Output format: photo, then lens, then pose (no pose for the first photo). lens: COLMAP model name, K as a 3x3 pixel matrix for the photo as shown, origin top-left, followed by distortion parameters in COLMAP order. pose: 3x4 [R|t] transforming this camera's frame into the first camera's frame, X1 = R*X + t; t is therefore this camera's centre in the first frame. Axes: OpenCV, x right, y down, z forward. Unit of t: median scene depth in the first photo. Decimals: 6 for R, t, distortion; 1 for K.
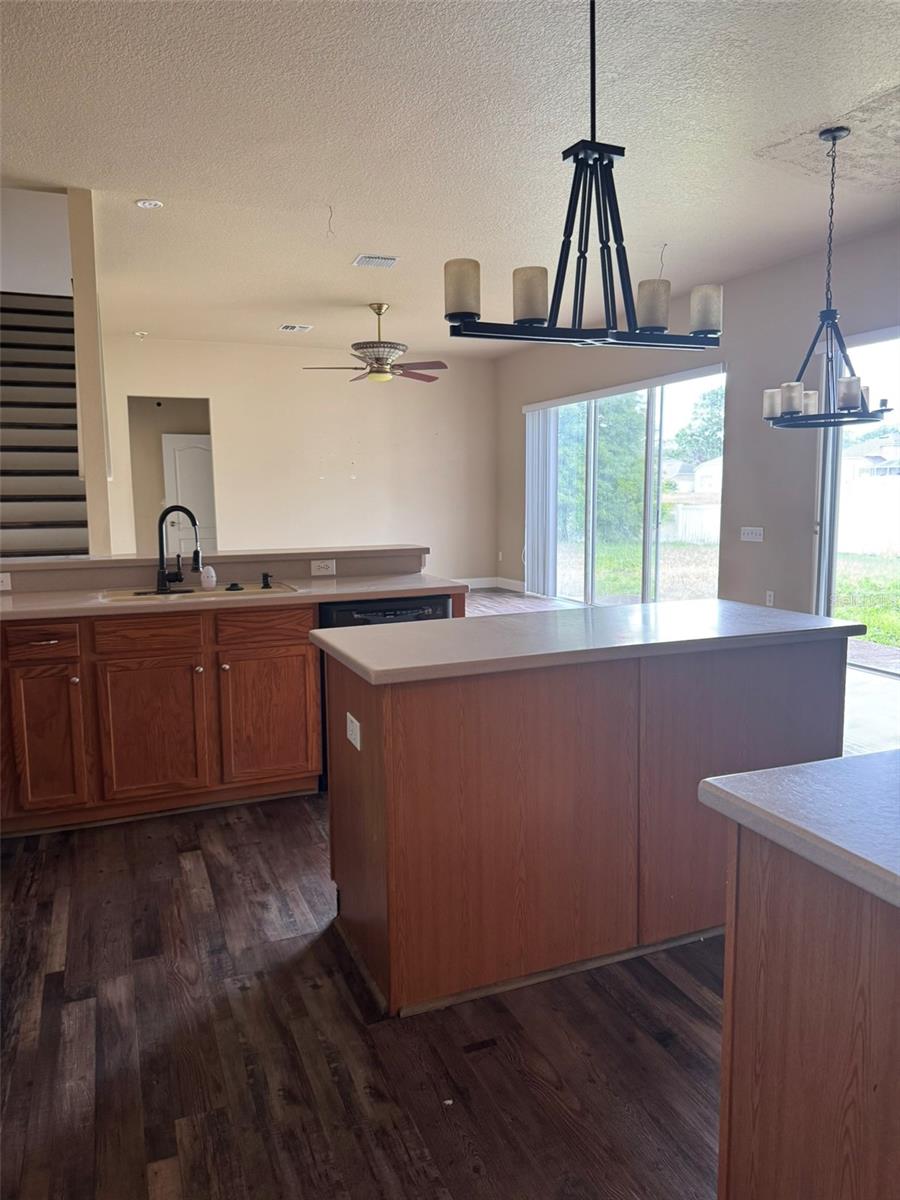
lens RADIAL K [[836.4, 0, 447.5], [0, 836.4, 597.1], [0, 0, 1]] dist [0.019809, -0.027312]
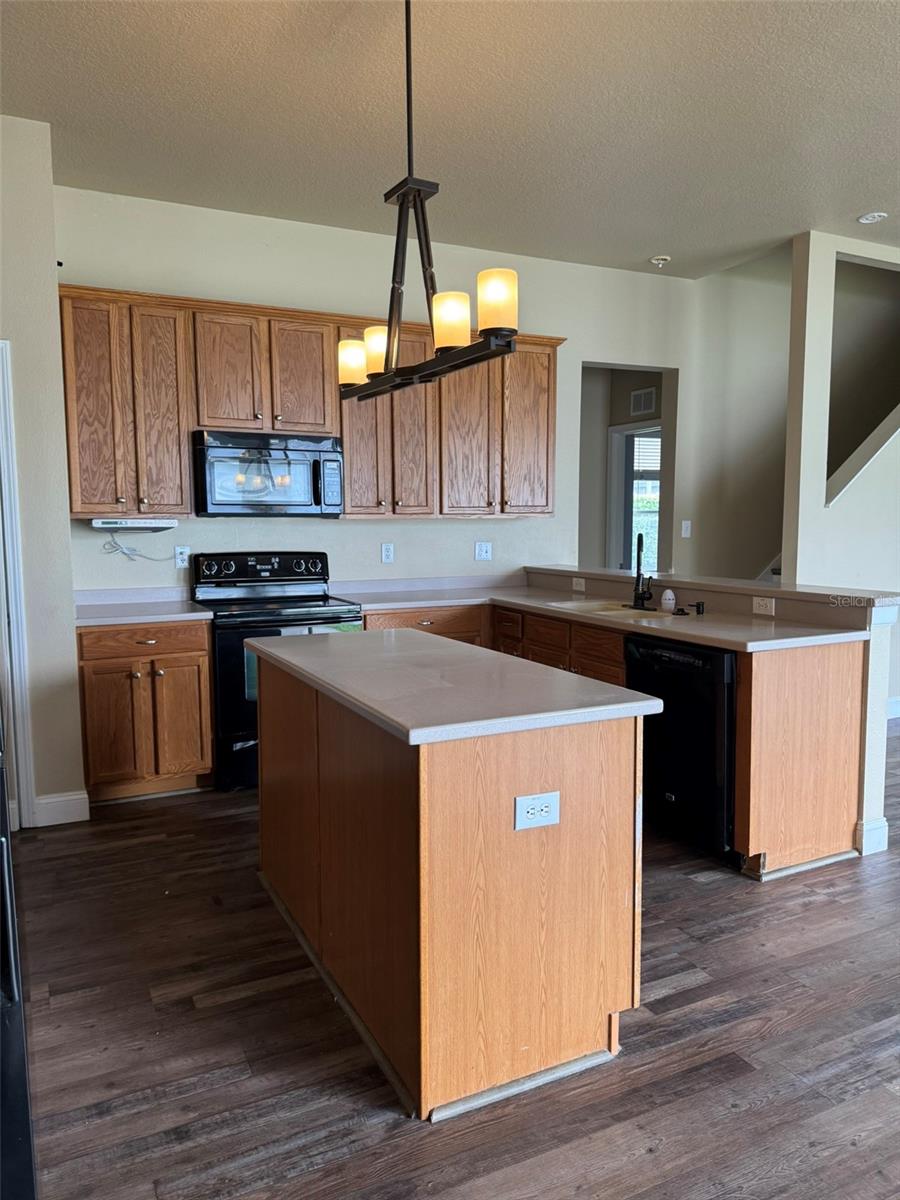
lens RADIAL K [[836.4, 0, 443.7], [0, 836.4, 601.5], [0, 0, 1]] dist [0.019809, -0.027312]
pose [[0.079336, 0.107920, -0.990989, 1.359039], [-0.126181, 0.987213, 0.097408, -0.160547], [0.988830, 0.117316, 0.091939, 1.108944]]
